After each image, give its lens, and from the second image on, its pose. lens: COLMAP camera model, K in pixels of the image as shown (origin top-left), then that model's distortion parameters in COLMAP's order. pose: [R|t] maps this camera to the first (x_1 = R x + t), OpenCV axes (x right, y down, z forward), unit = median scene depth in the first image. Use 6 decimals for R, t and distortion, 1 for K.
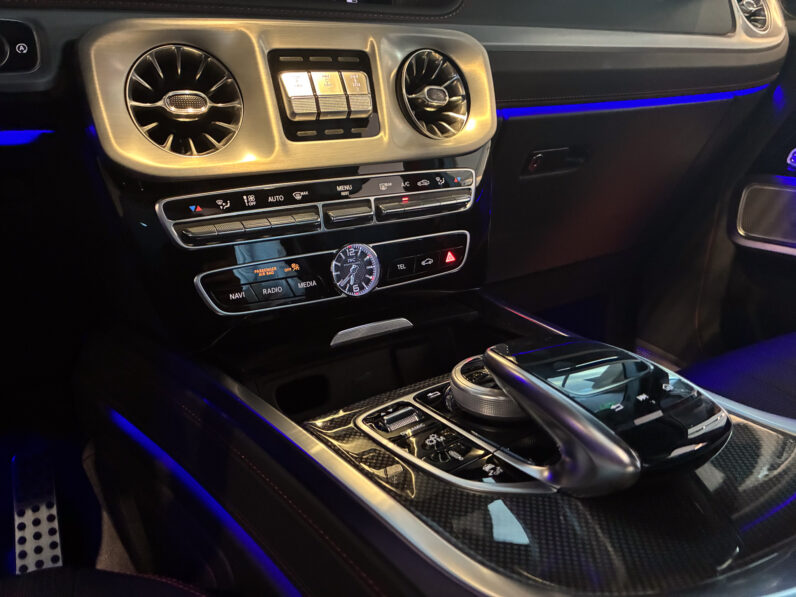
lens RADIAL K [[610.8, 0, 400.4], [0, 610.8, 295.0], [0, 0, 1]] dist [0.049058, -0.074734]
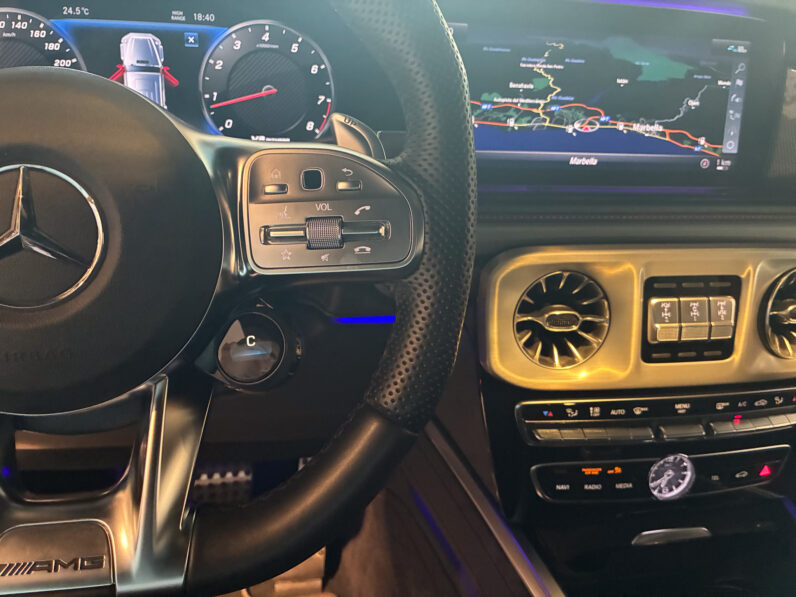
lens RADIAL K [[610.8, 0, 400.4], [0, 610.8, 295.0], [0, 0, 1]] dist [0.049058, -0.074734]
pose [[0.922714, 0.239570, -0.302001, -0.268553], [-0.199640, 0.967167, 0.157262, -0.434973], [0.329760, -0.084817, 0.940247, -0.129186]]
